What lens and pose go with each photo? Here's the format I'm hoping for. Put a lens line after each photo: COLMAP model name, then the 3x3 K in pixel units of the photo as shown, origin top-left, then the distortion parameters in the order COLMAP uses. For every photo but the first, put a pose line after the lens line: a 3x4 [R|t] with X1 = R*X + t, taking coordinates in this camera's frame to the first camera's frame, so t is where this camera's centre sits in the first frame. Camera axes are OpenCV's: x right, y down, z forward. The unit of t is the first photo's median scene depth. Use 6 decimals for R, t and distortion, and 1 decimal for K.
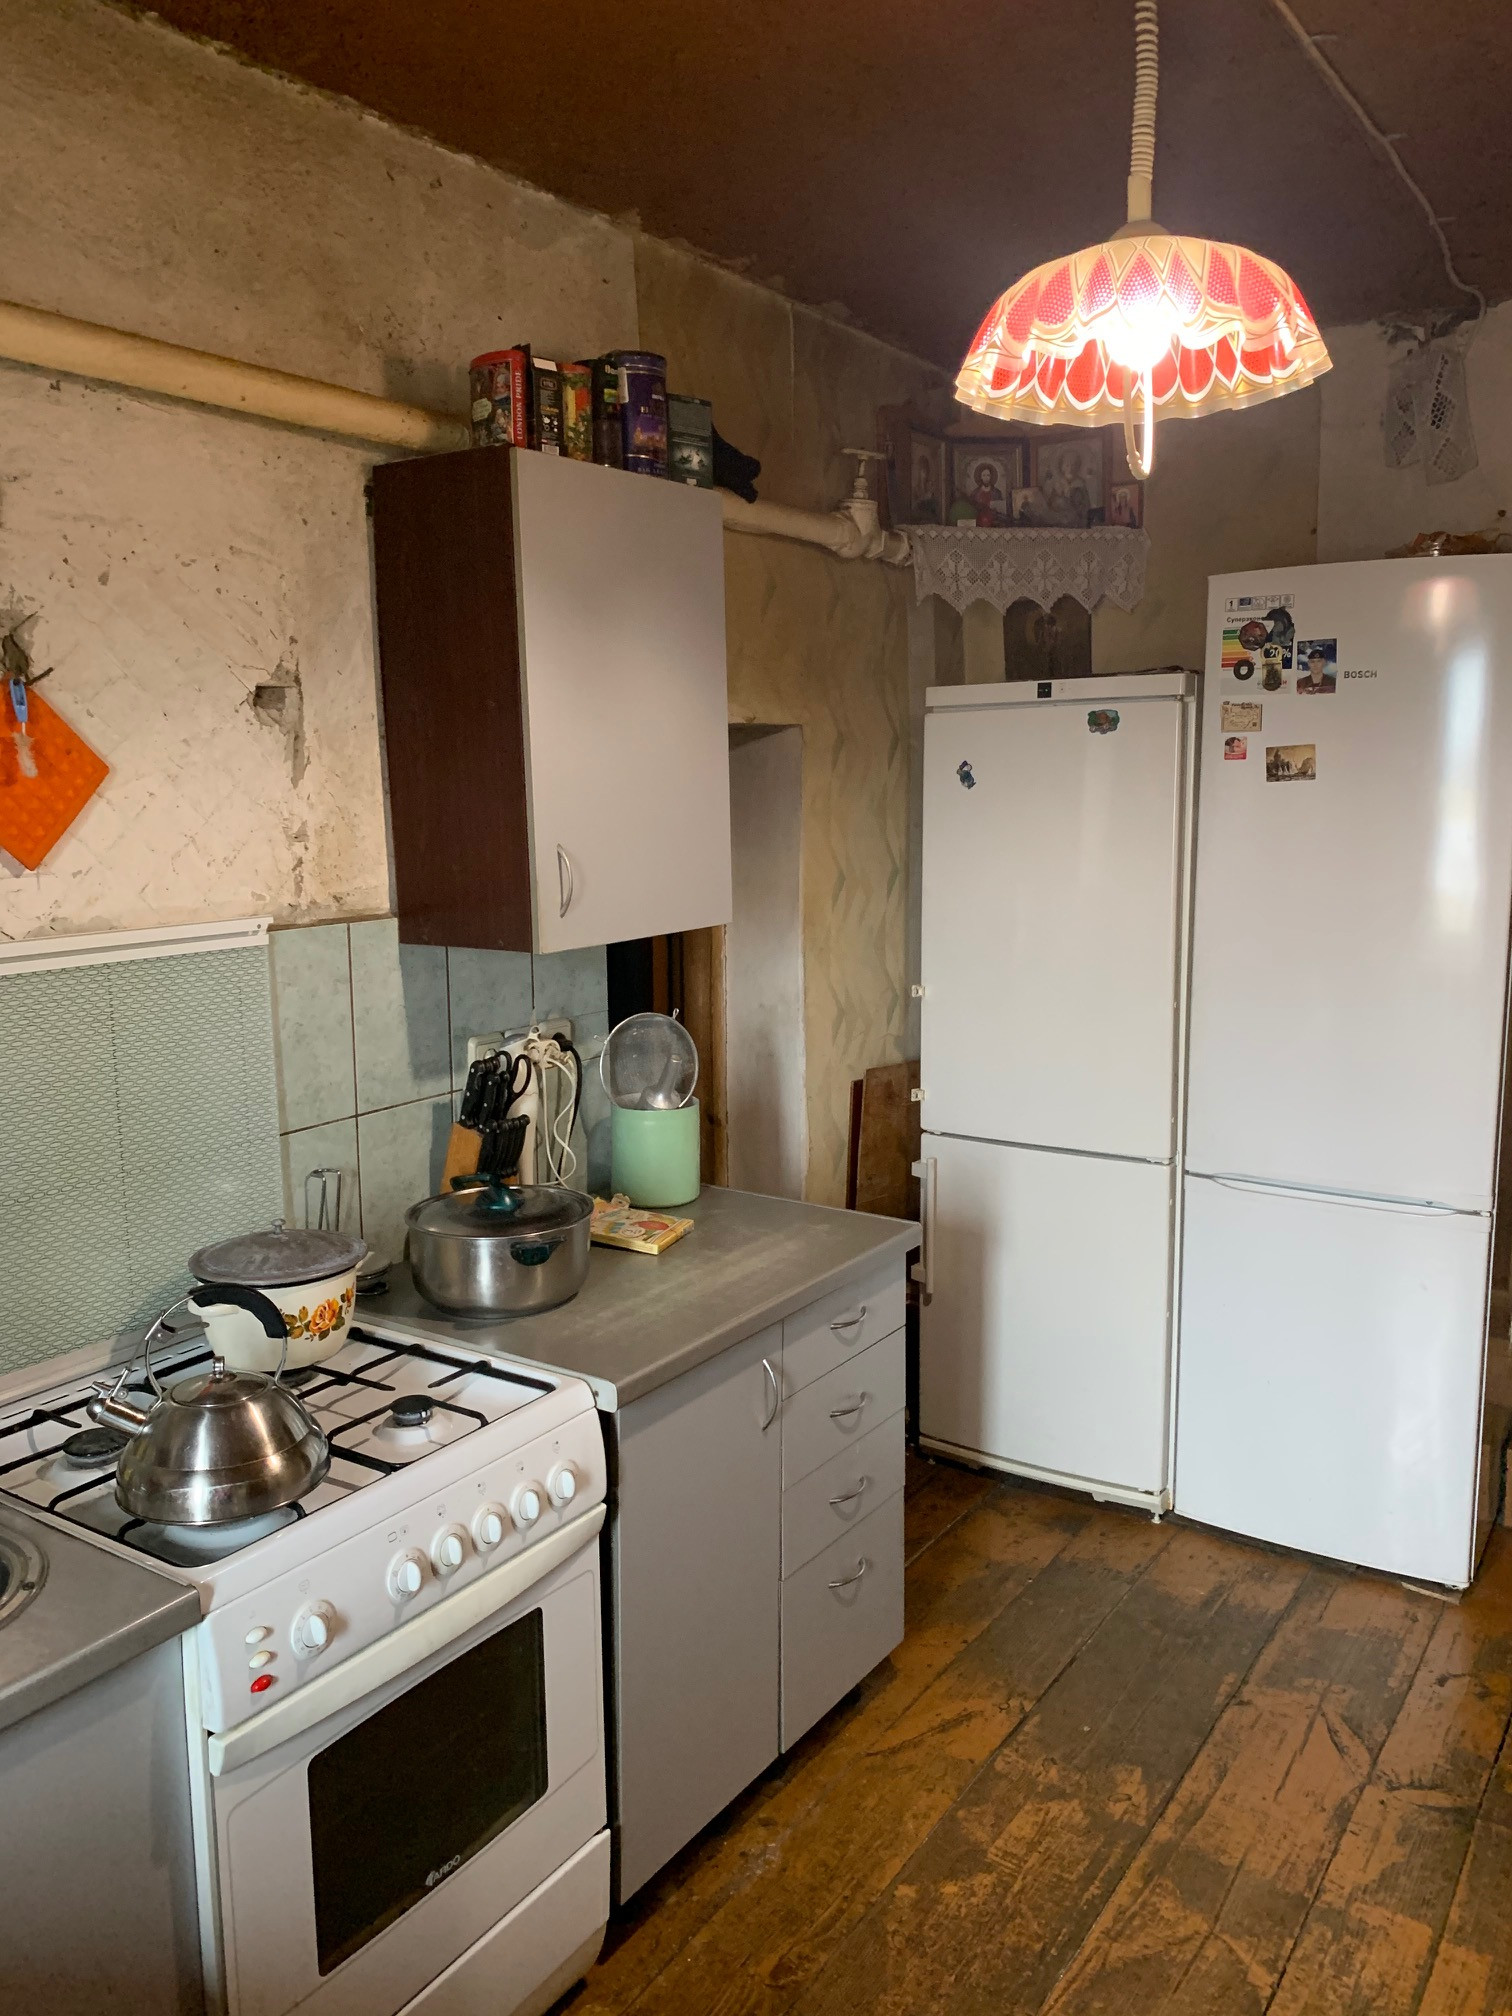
lens RADIAL K [[1532.1, 0, 750.1], [0, 1532.1, 983.8], [0, 0, 1]] dist [0.026244, -0.019402]
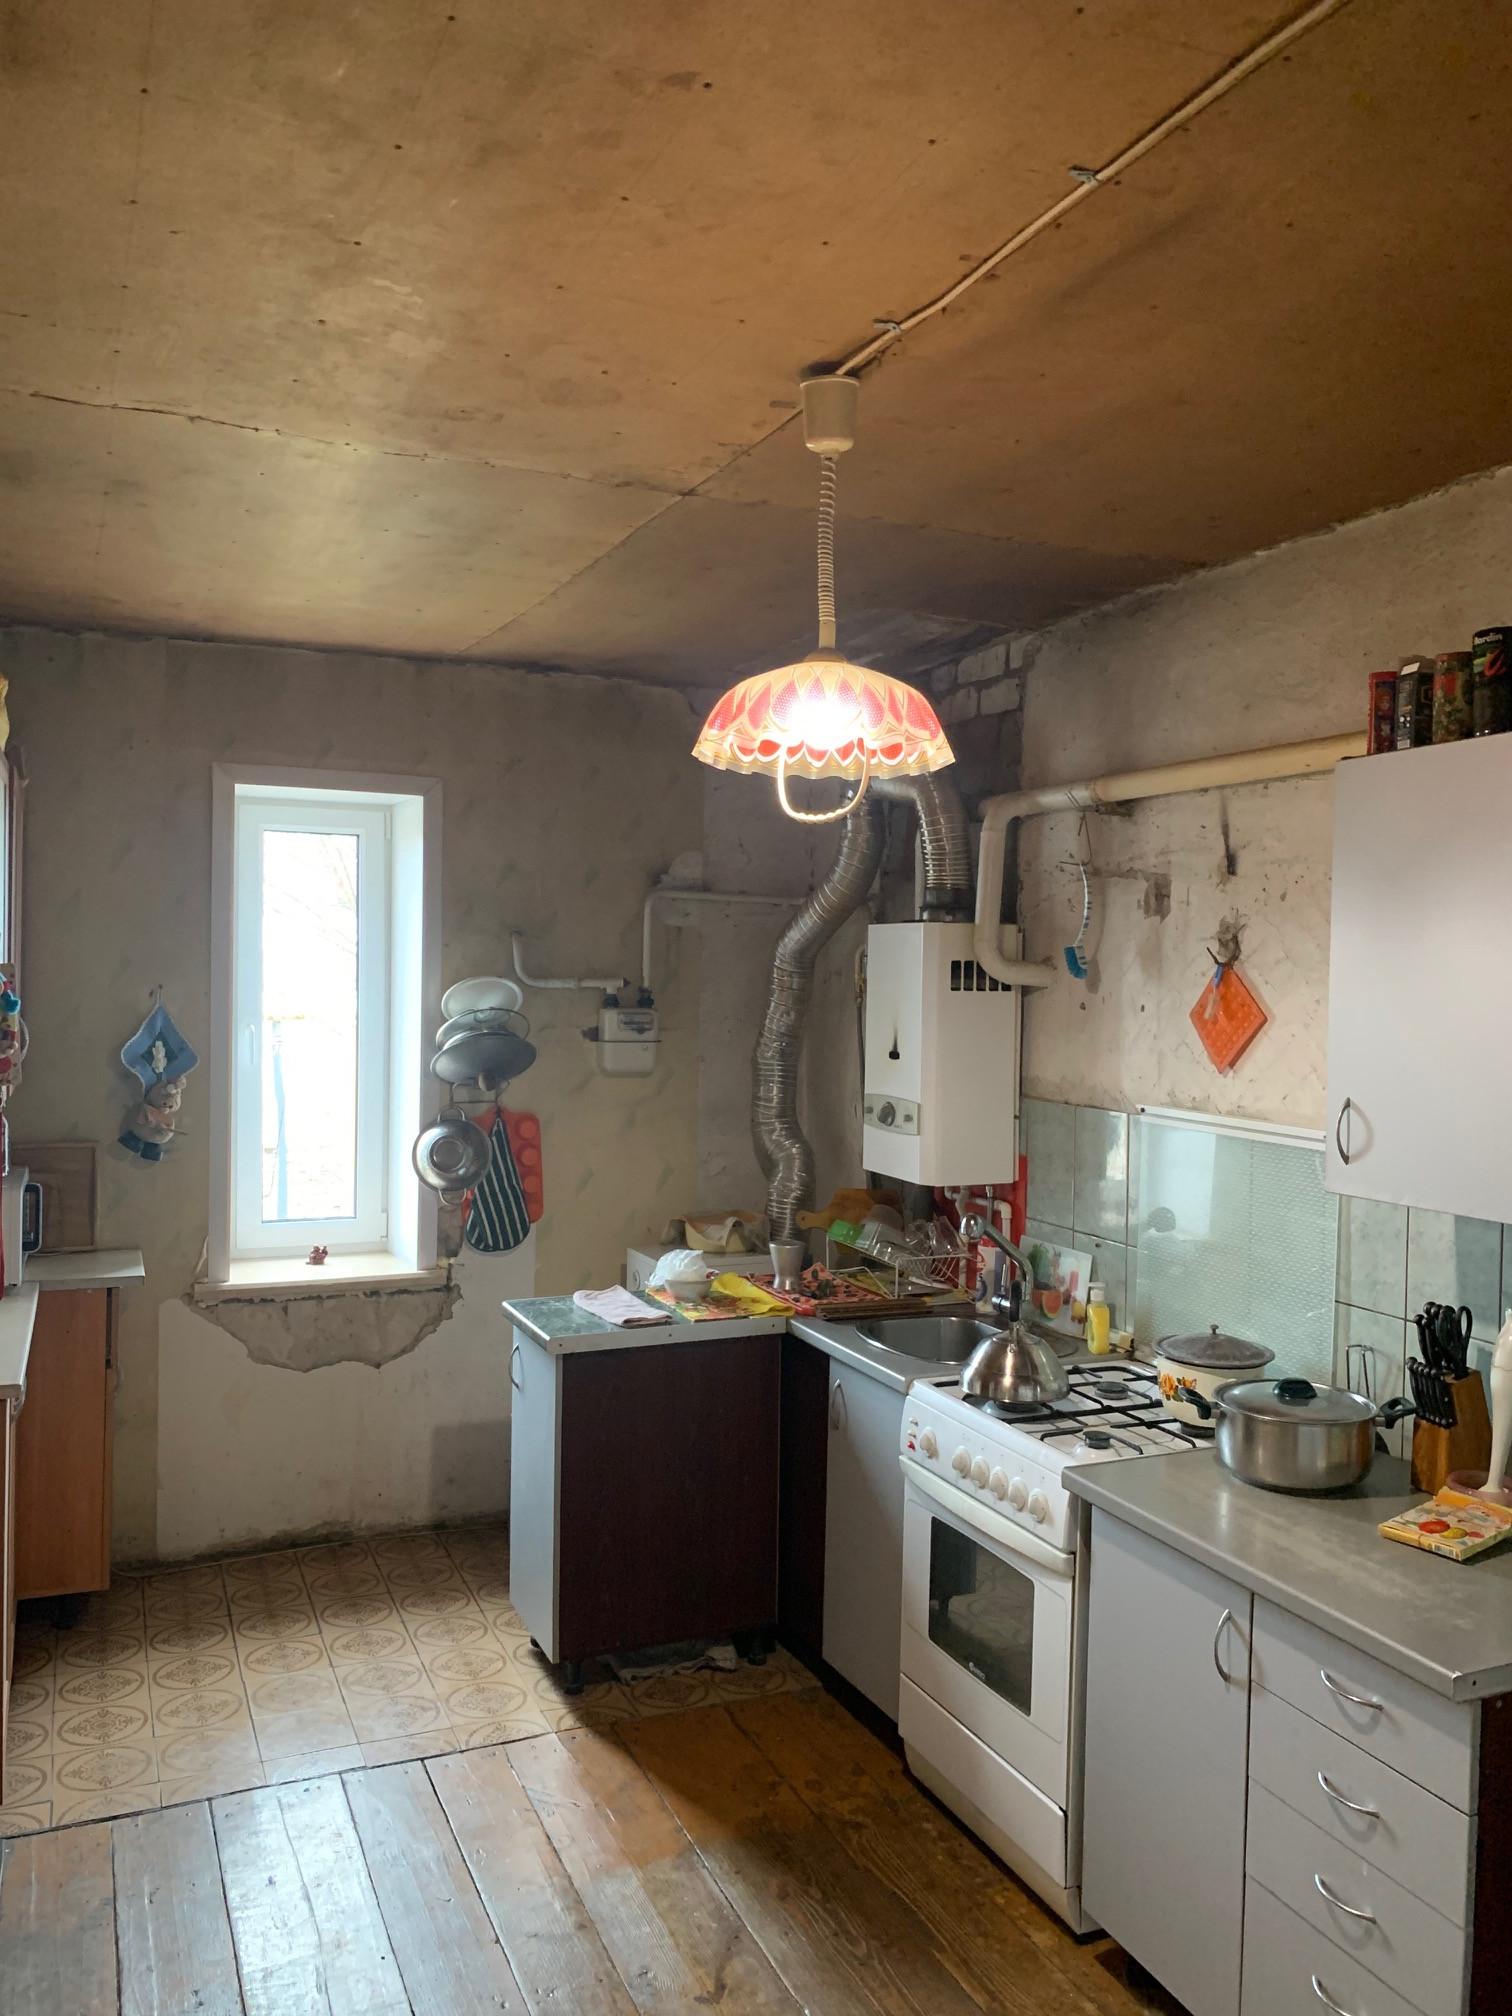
lens RADIAL K [[1512.7, 0, 756.0], [0, 1512.7, 1008.0], [0, 0, 1]] dist [-0.000102, -0.101761]
pose [[-0.528127, 0.024313, -0.848818, 1.115543], [-0.130726, 0.985346, 0.109560, -0.240028], [0.839043, 0.168824, -0.517209, 1.307204]]
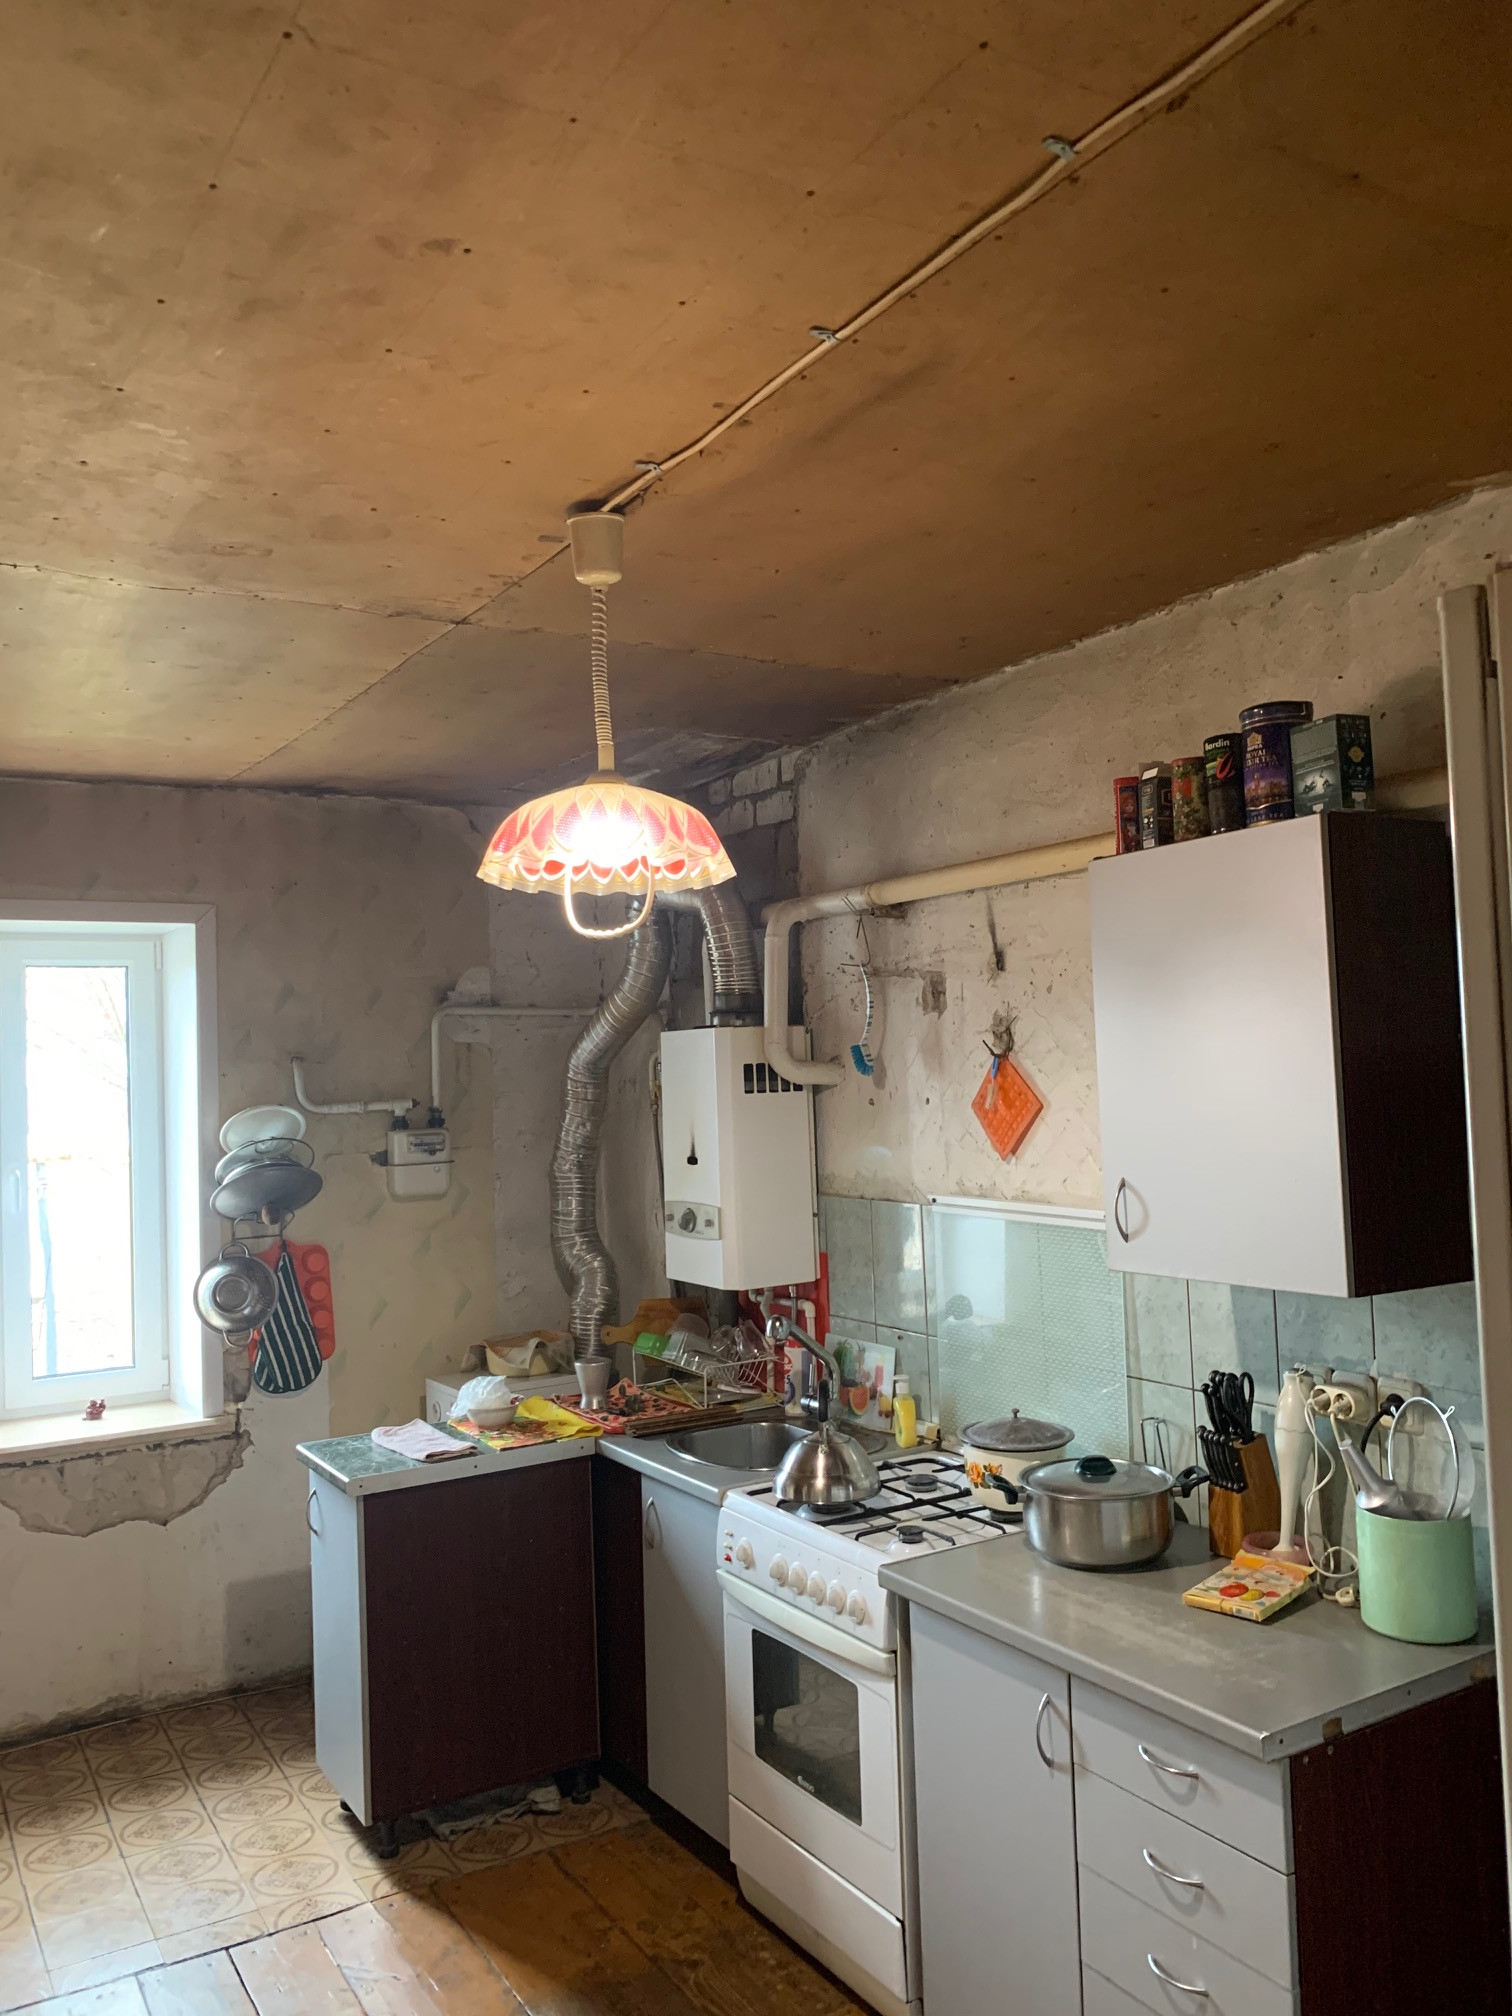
lens RADIAL K [[1535.6, 0, 750.4], [0, 1535.6, 999.8], [0, 0, 1]] dist [0.143874, -0.256739]
pose [[-0.411859, -0.018882, -0.911052, 1.166716], [-0.090667, 0.995673, 0.020352, -0.246275], [0.906726, 0.090985, -0.411789, 1.334488]]
